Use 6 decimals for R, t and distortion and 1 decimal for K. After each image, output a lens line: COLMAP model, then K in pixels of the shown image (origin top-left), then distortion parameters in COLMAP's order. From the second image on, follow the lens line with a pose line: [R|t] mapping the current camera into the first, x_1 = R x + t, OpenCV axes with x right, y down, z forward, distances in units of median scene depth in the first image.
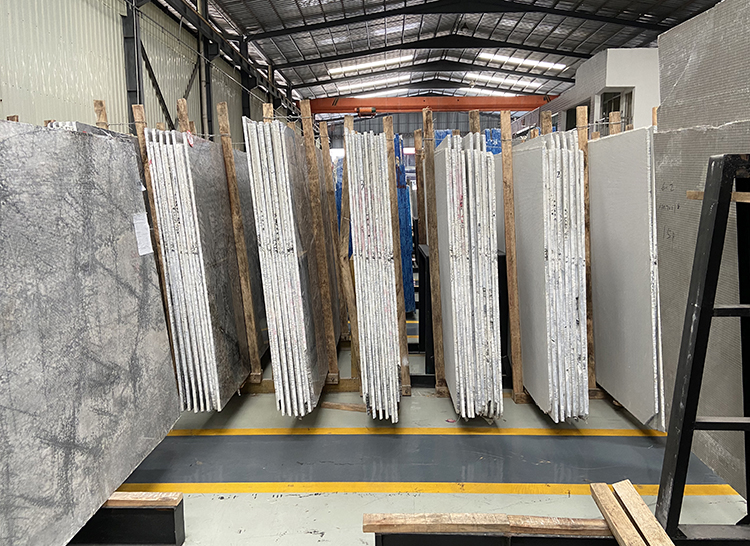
lens RADIAL K [[578.8, 0, 375.1], [0, 578.8, 257.8], [0, 0, 1]] dist [0.125314, -0.156435]
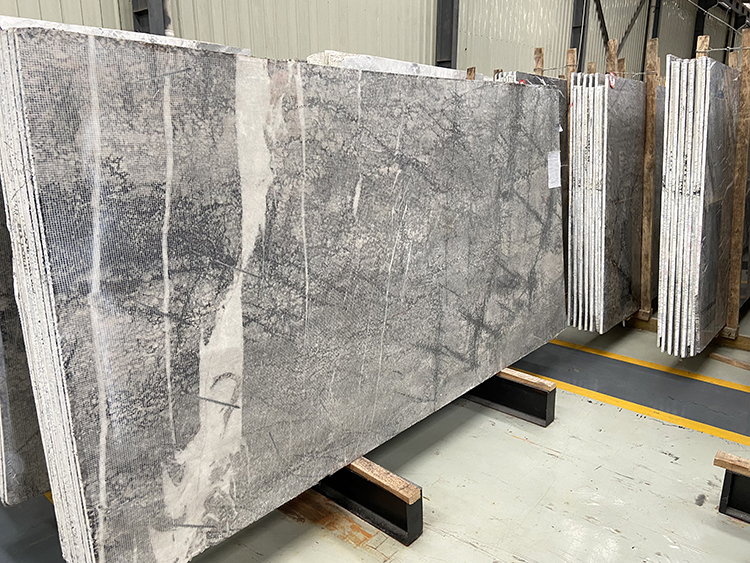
lens RADIAL K [[569.5, 0, 376.5], [0, 569.5, 277.5], [0, 0, 1]] dist [0.129098, -0.171762]
pose [[0.767086, 0.168495, -0.619022, 0.072418], [-0.078438, 0.982287, 0.170175, 0.001709], [0.636731, -0.081984, 0.766715, -0.110281]]
